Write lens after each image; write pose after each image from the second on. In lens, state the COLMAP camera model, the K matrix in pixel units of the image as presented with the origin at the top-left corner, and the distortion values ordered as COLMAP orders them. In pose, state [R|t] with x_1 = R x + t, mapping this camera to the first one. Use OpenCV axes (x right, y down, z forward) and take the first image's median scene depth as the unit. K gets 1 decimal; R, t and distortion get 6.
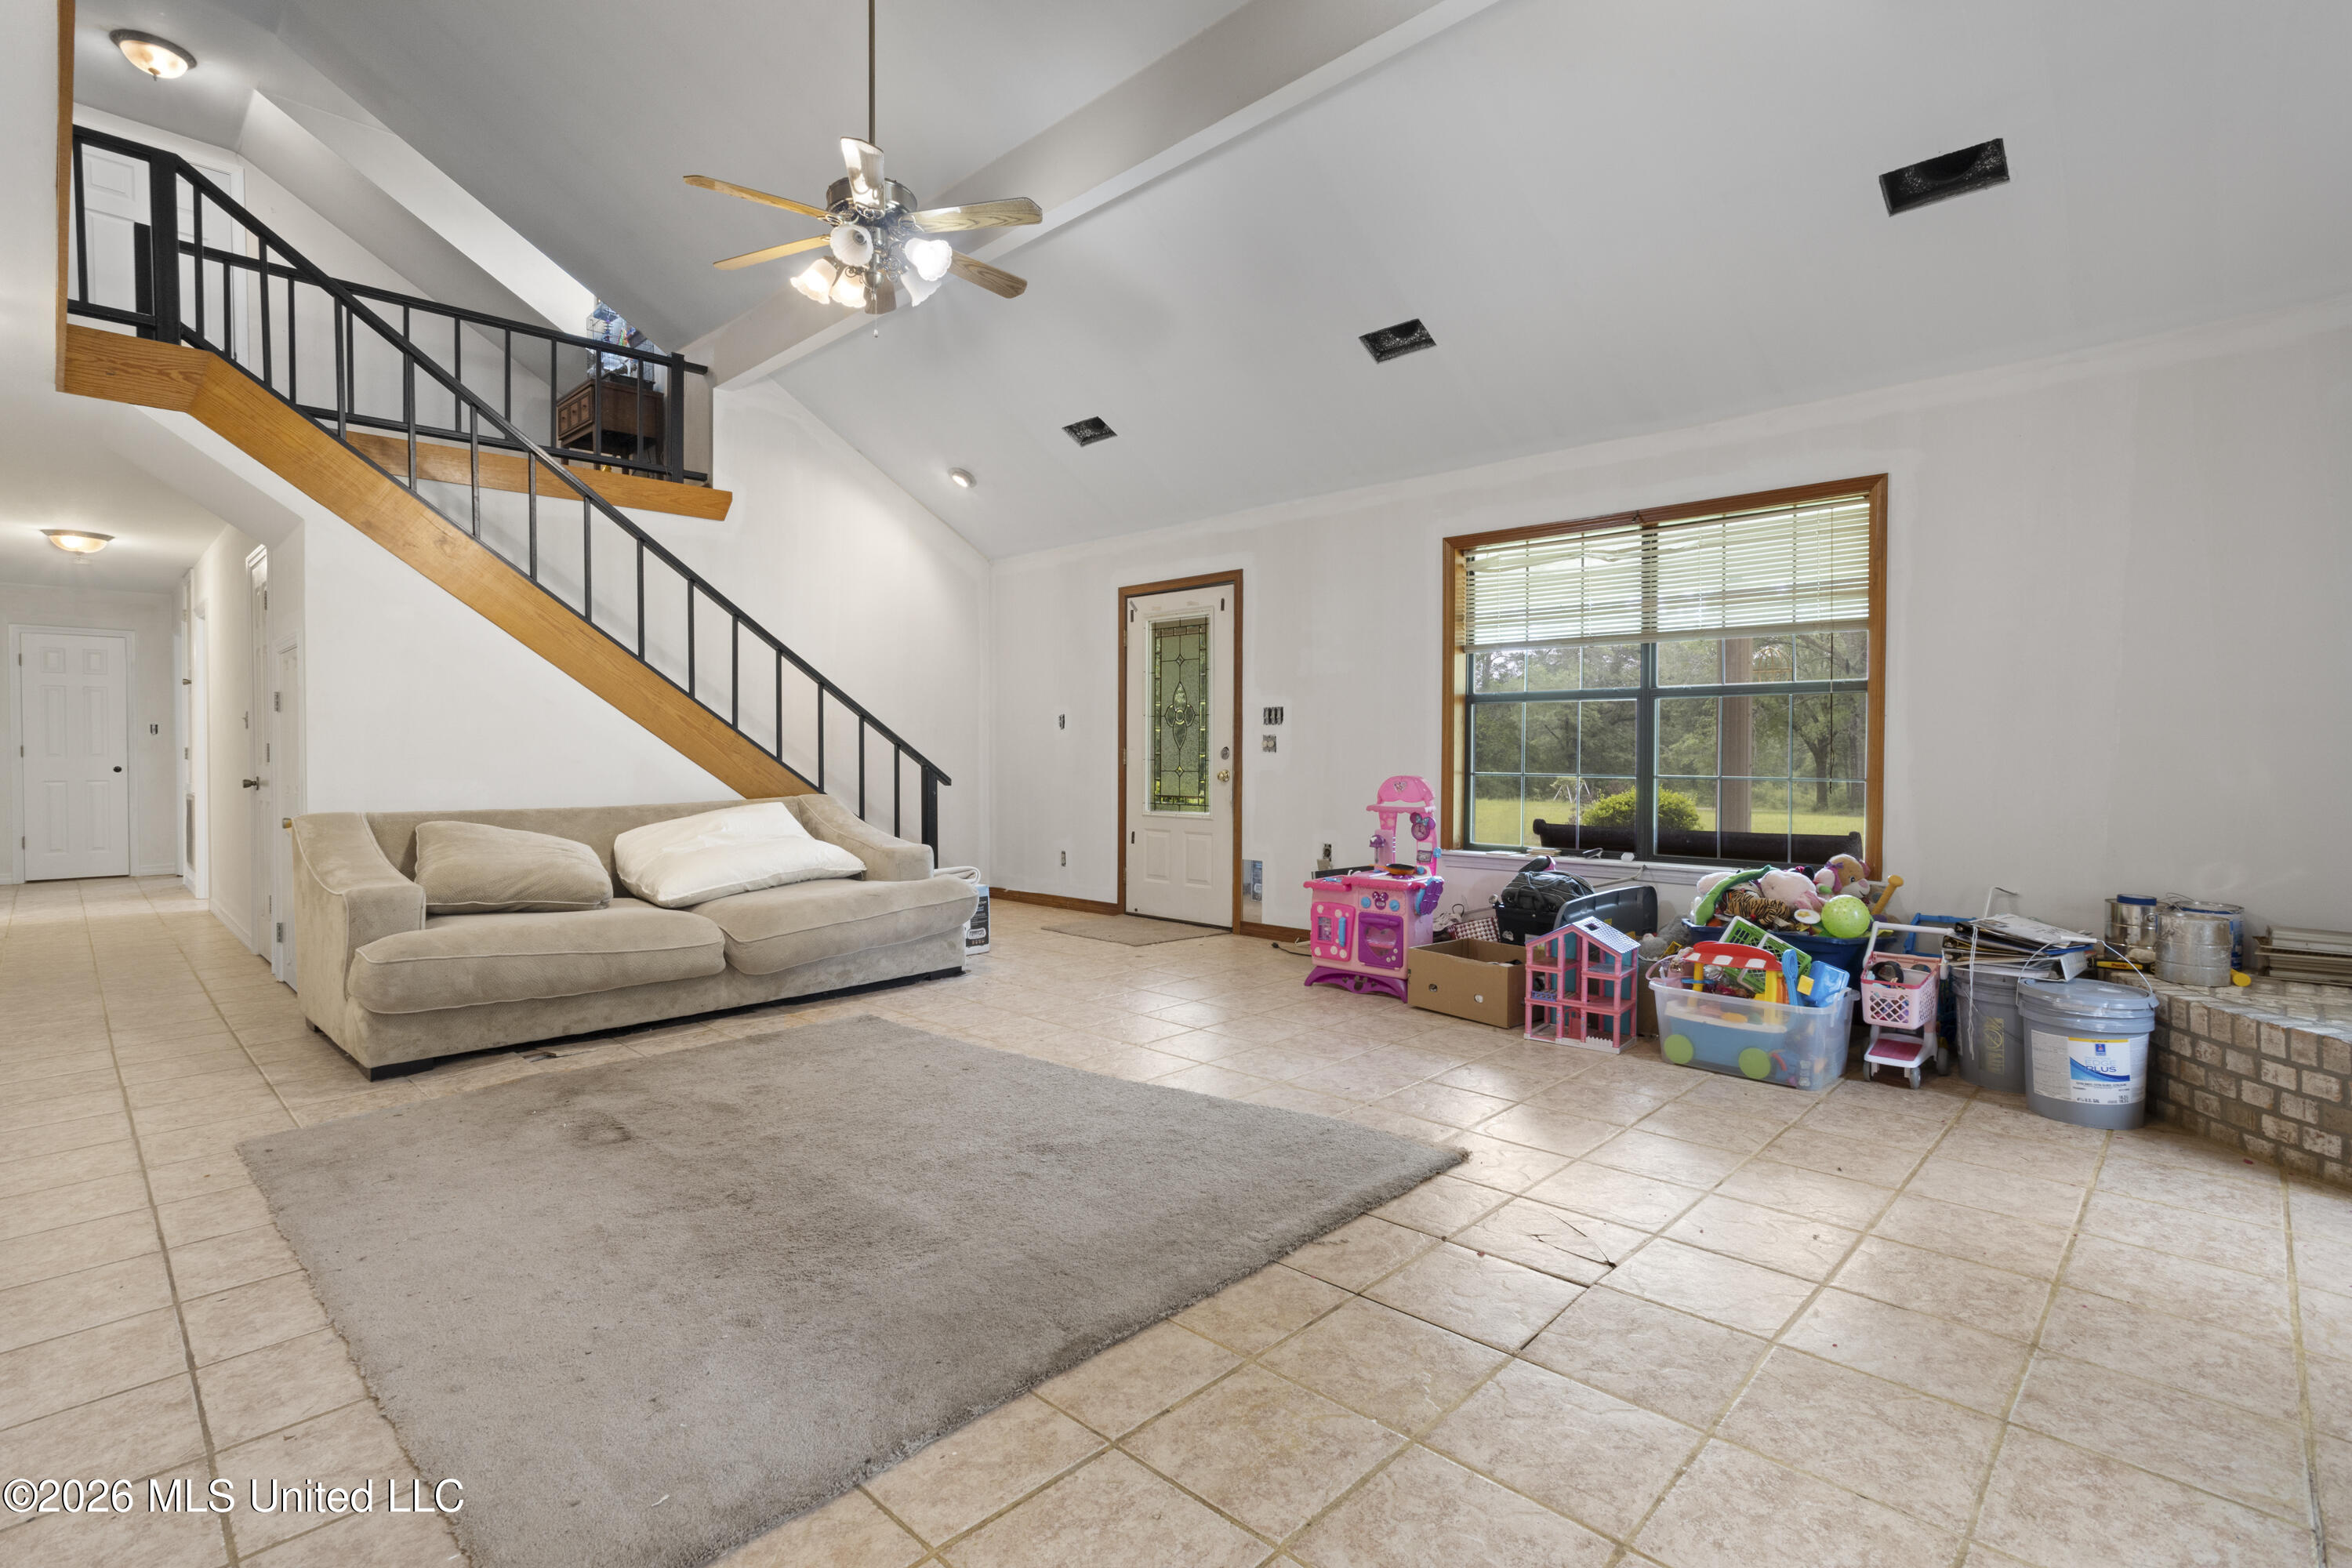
lens RADIAL K [[1136.2, 0, 1150.5], [0, 1136.2, 768.5], [0, 0, 1]] dist [-0.023243, 0.015564]
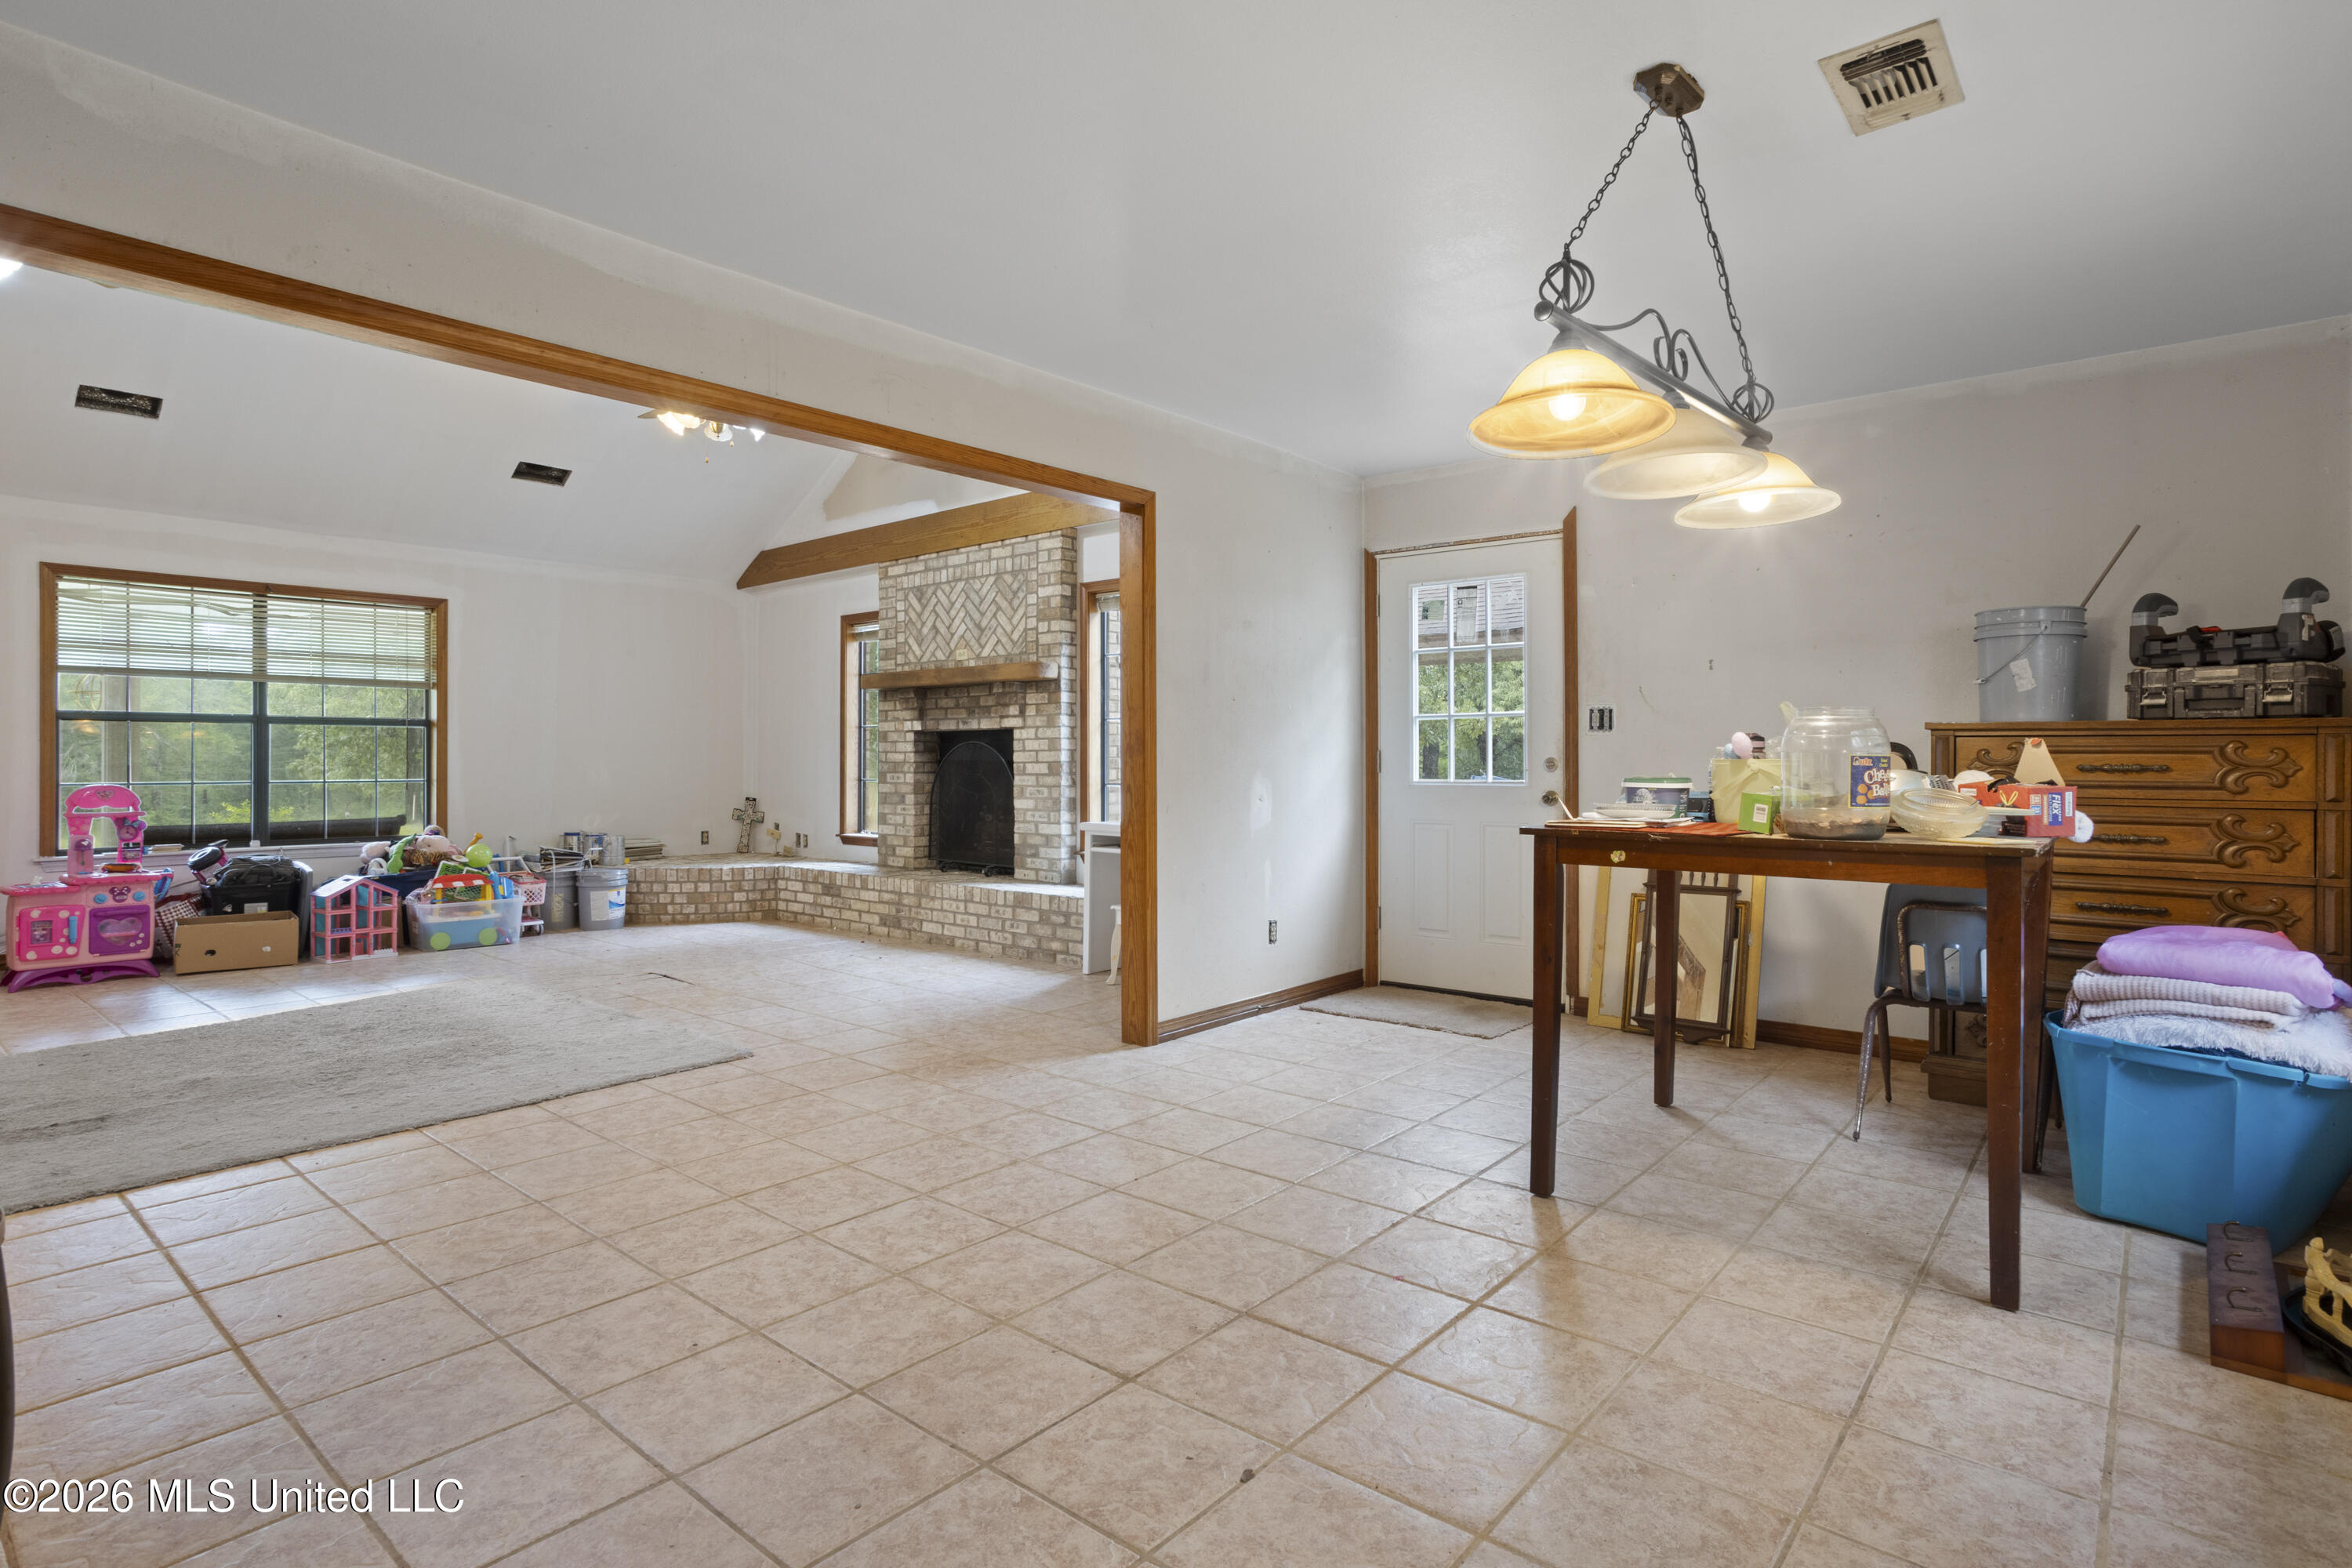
lens RADIAL K [[1177.2, 0, 1161.7], [0, 1177.2, 760.6], [0, 0, 1]] dist [-0.019026, 0.012349]
pose [[-0.050281, 0.001088, 0.998735, -1.021634], [0.019058, 0.999818, -0.000130, 0.002391], [-0.998553, 0.019027, -0.050292, 0.015090]]
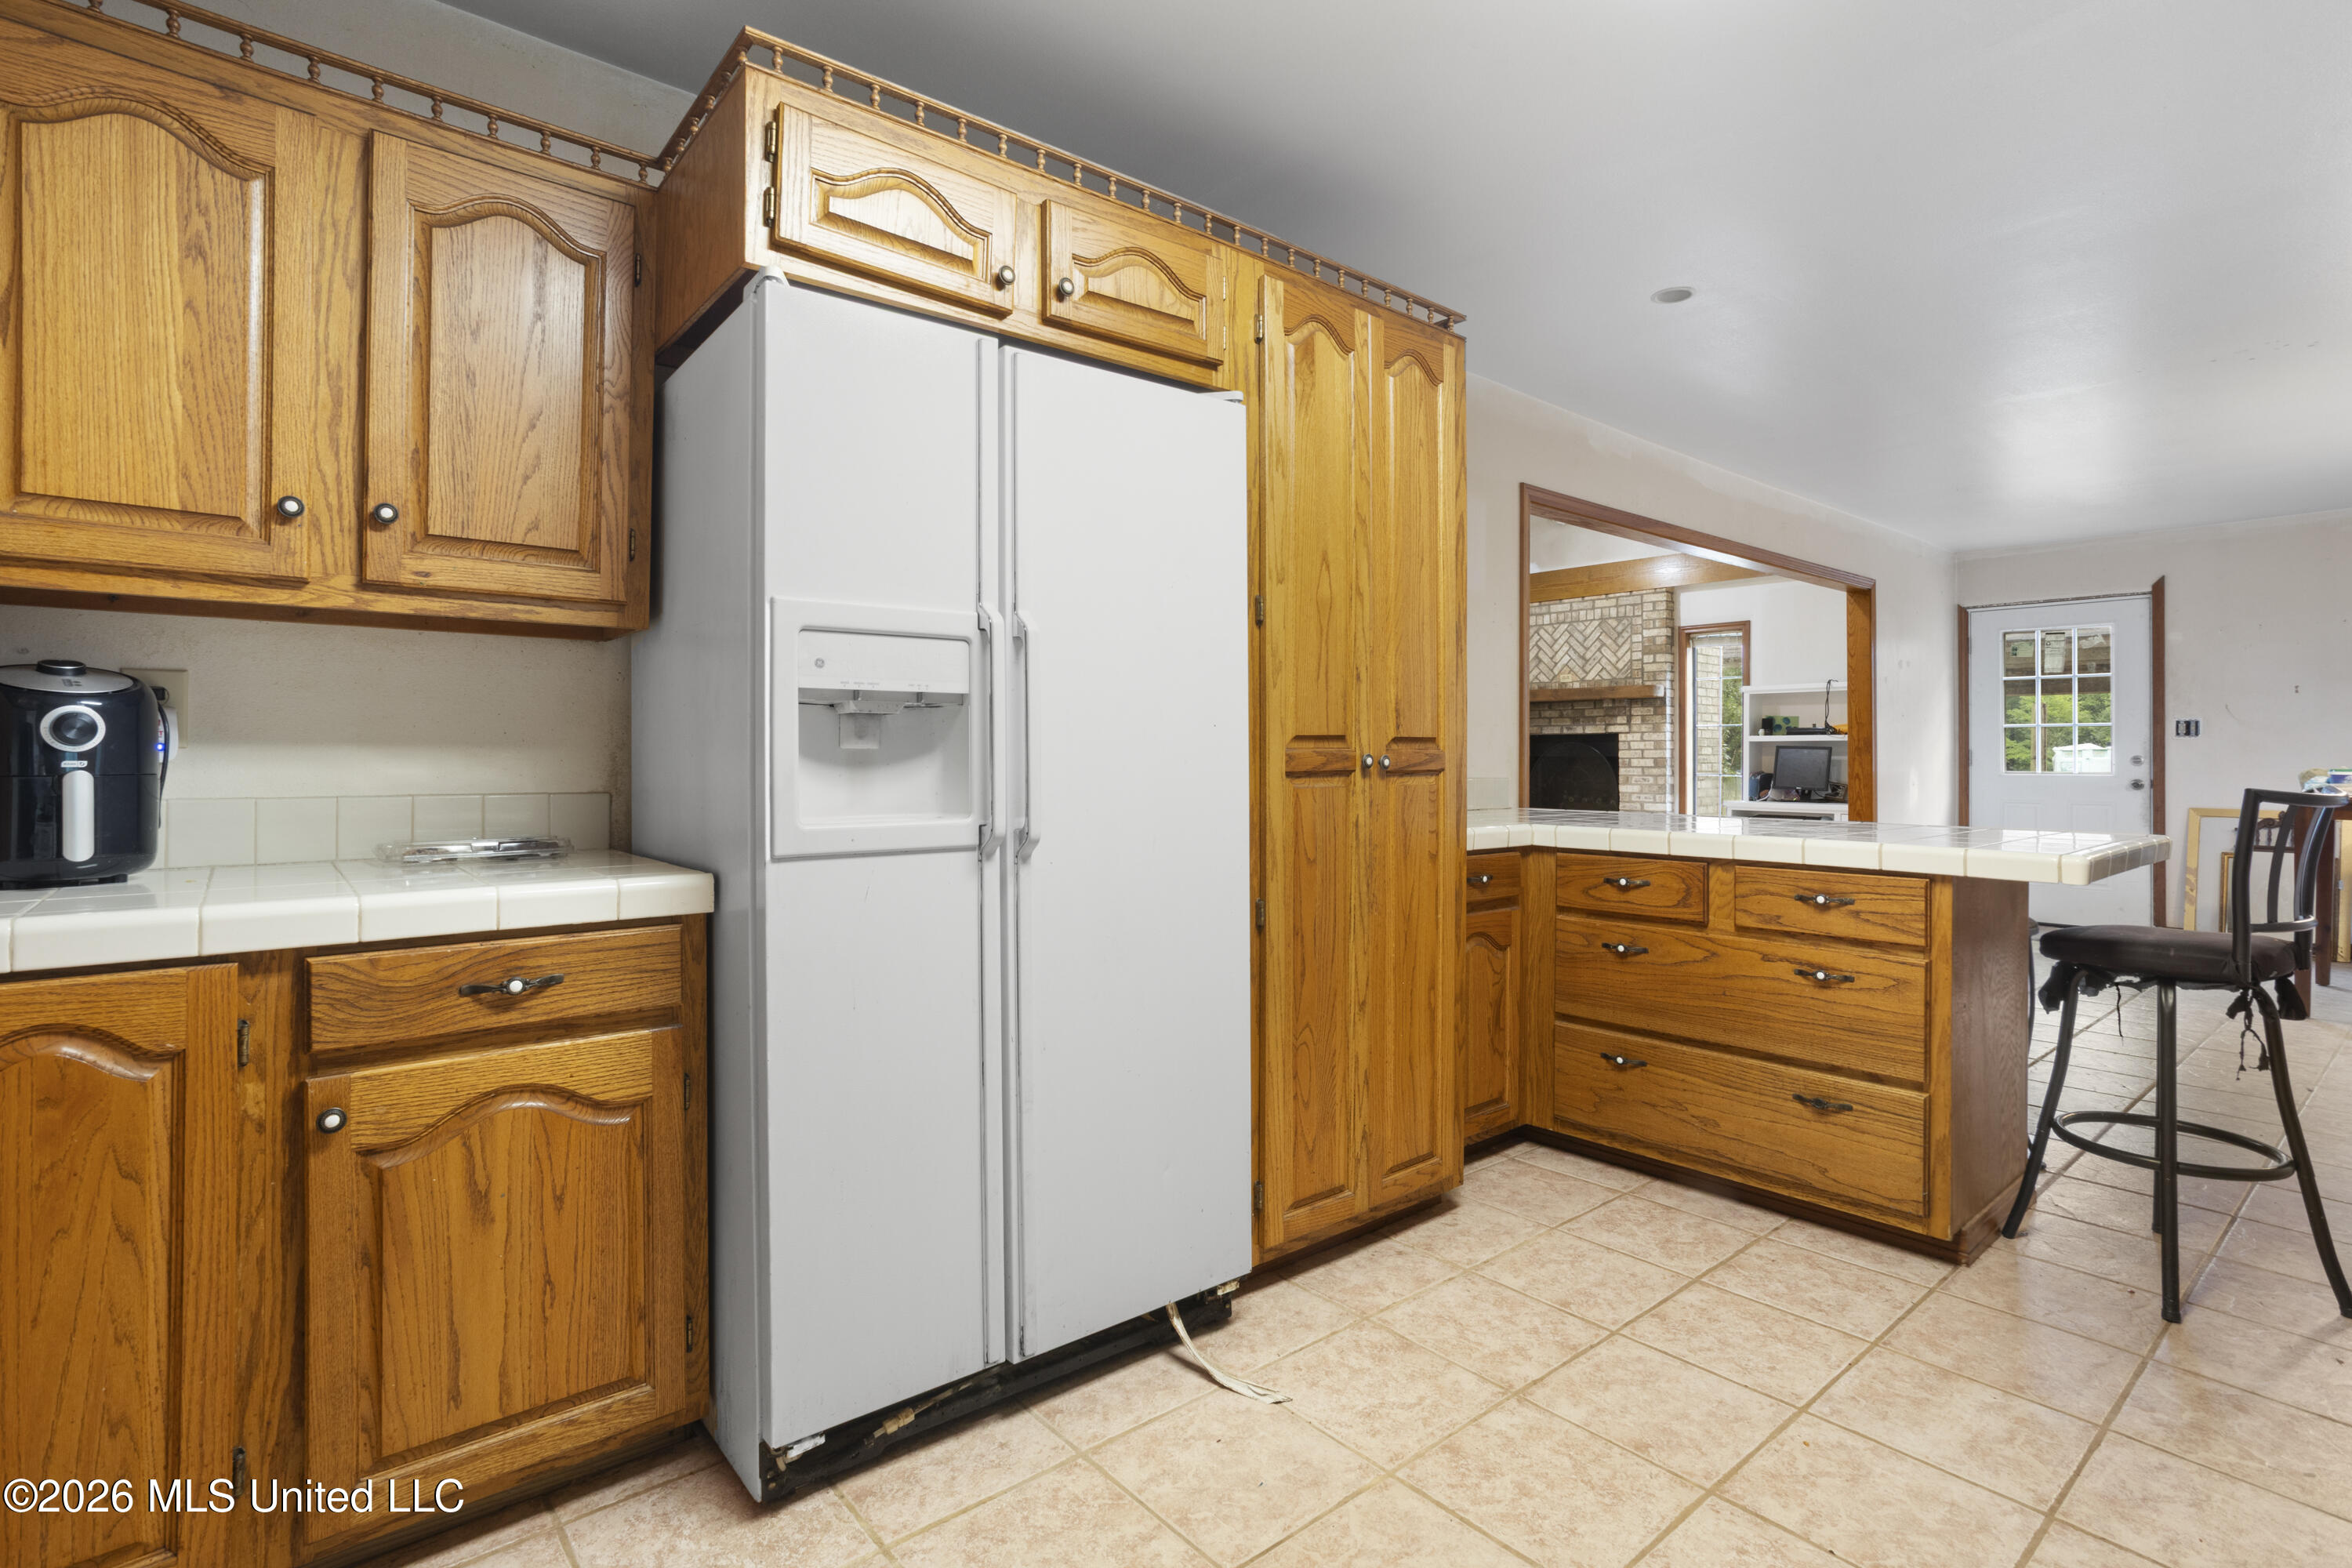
lens RADIAL K [[1136.2, 0, 1168.0], [0, 1136.2, 750.4], [0, 0, 1]] dist [-0.023243, 0.015564]
pose [[0.132325, 0.005023, 0.991194, -1.537066], [0.018553, 0.999799, -0.007543, -0.011540], [-0.991033, 0.019388, 0.132205, 0.615782]]
